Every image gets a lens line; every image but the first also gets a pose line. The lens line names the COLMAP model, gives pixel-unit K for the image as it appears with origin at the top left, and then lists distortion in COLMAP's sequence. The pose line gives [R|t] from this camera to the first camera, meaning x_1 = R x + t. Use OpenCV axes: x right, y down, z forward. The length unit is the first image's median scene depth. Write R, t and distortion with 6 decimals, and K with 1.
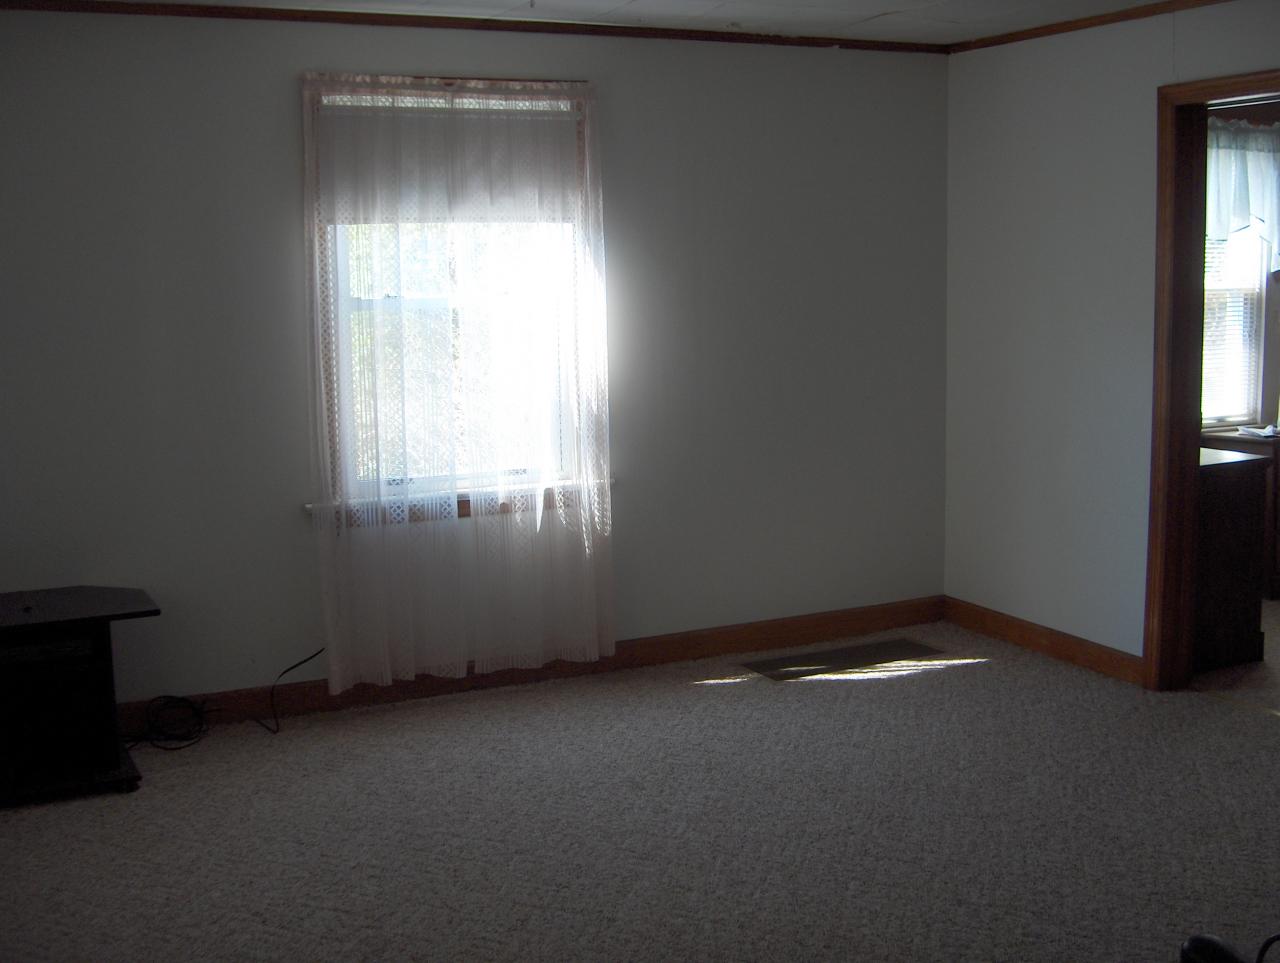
lens RADIAL K [[1466.4, 0, 641.1], [0, 1466.4, 483.6], [0, 0, 1]] dist [-0.142678, 0.000000]
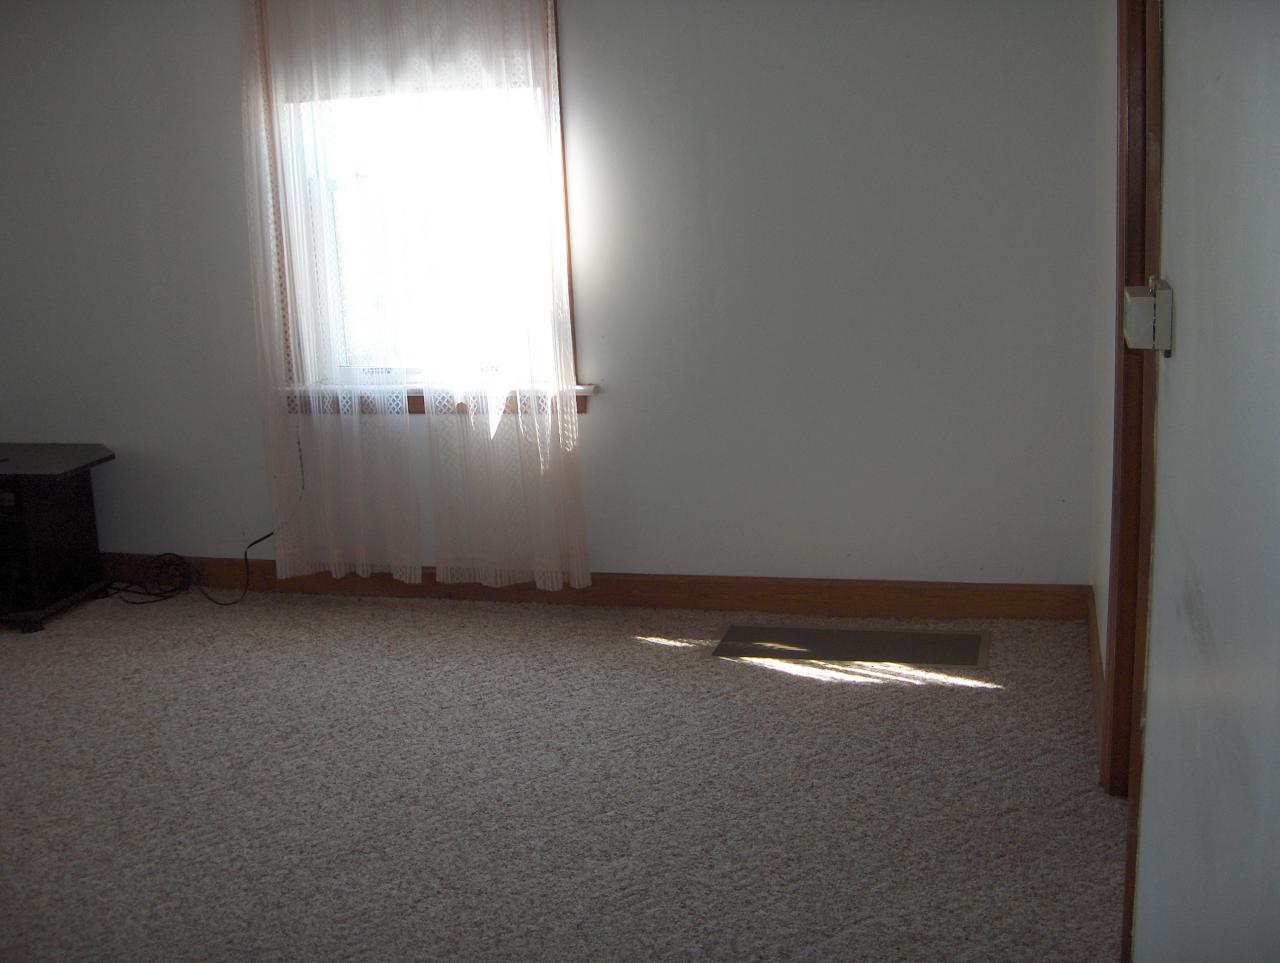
lens RADIAL K [[1466.4, 0, 640.4], [0, 1466.4, 477.2], [0, 0, 1]] dist [-0.142678, 0.000000]
pose [[0.763757, 0.127375, -0.632812, 0.581535], [-0.062350, 0.990311, 0.124082, -0.061654], [0.642485, -0.055313, 0.764299, 0.379183]]
